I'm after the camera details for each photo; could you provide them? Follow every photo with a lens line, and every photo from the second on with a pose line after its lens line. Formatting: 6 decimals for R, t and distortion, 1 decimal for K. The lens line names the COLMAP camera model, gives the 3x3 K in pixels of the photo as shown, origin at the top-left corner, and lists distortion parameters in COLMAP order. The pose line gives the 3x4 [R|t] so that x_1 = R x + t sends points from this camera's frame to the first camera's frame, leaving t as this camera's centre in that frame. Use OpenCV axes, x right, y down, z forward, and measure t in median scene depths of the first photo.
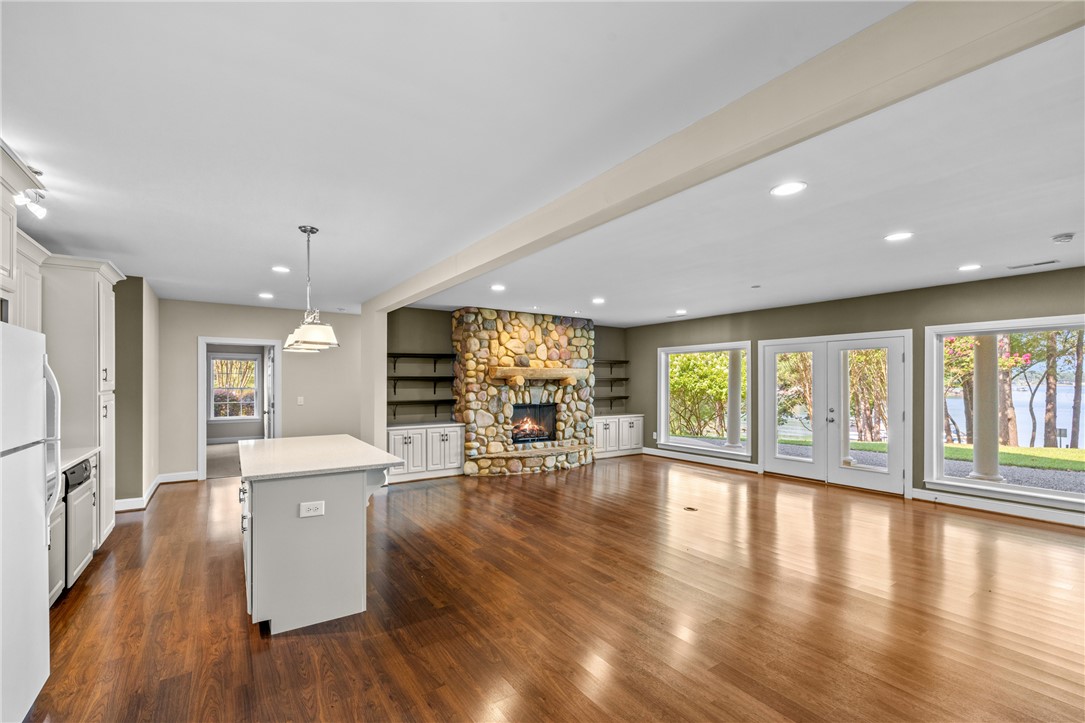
lens RADIAL K [[466.1, 0, 542.7], [0, 466.1, 382.4], [0, 0, 1]] dist [0.000299, 0.000151]
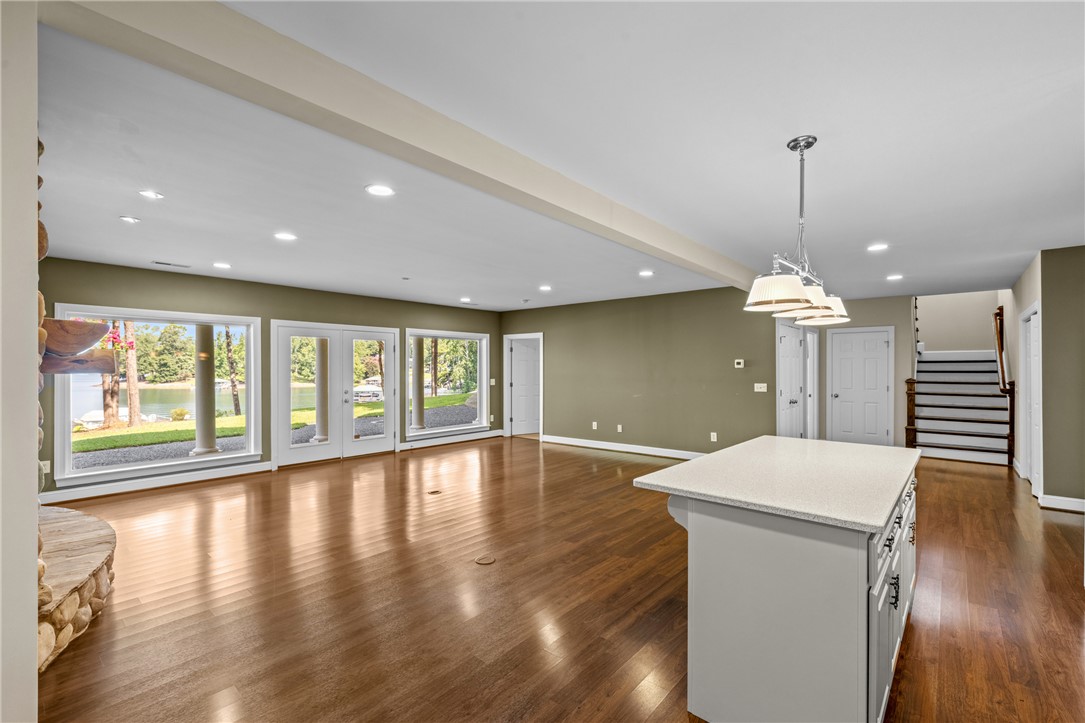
lens RADIAL K [[463.4, 0, 543.0], [0, 463.4, 367.2], [0, 0, 1]] dist [0.000441, 0.000041]
pose [[-0.240766, 0.001333, 0.970582, -0.478502], [0.000651, 0.999999, -0.001212, 0.001912], [-0.970583, 0.000340, -0.240767, 0.683715]]
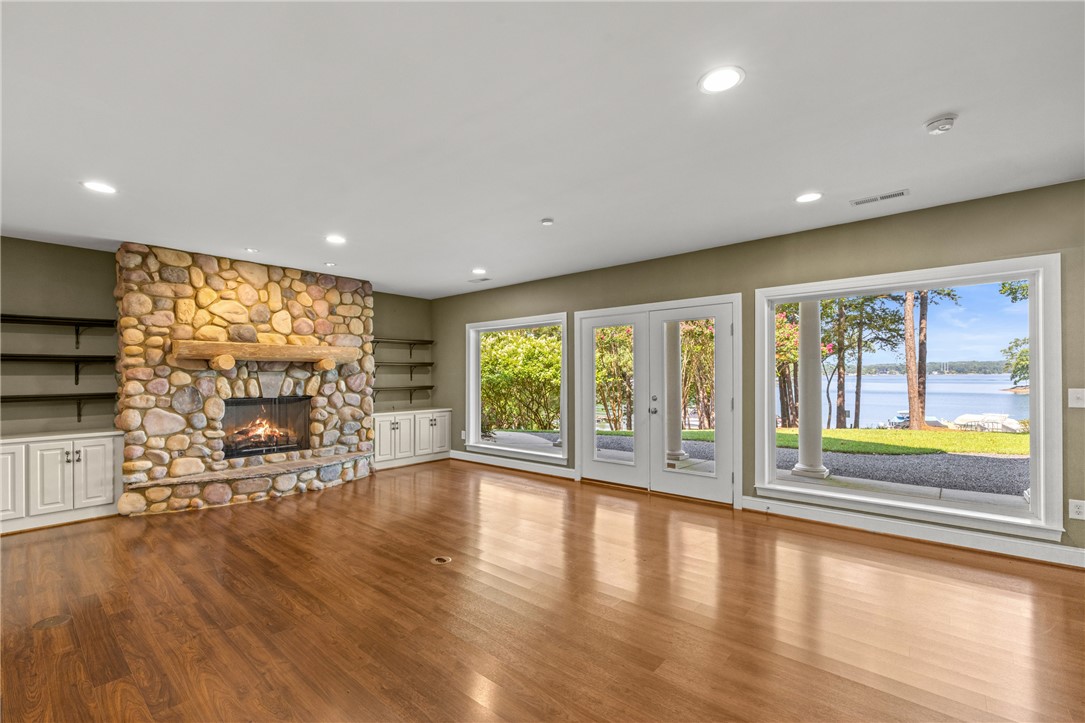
lens RADIAL K [[459.6, 0, 542.5], [0, 459.6, 377.4], [0, 0, 1]] dist [0.000786, 0.000063]
pose [[0.965585, -0.006623, 0.260002, 0.199622], [0.005930, 0.999976, 0.003452, 0.017056], [-0.260018, -0.001791, 0.965602, 0.253350]]
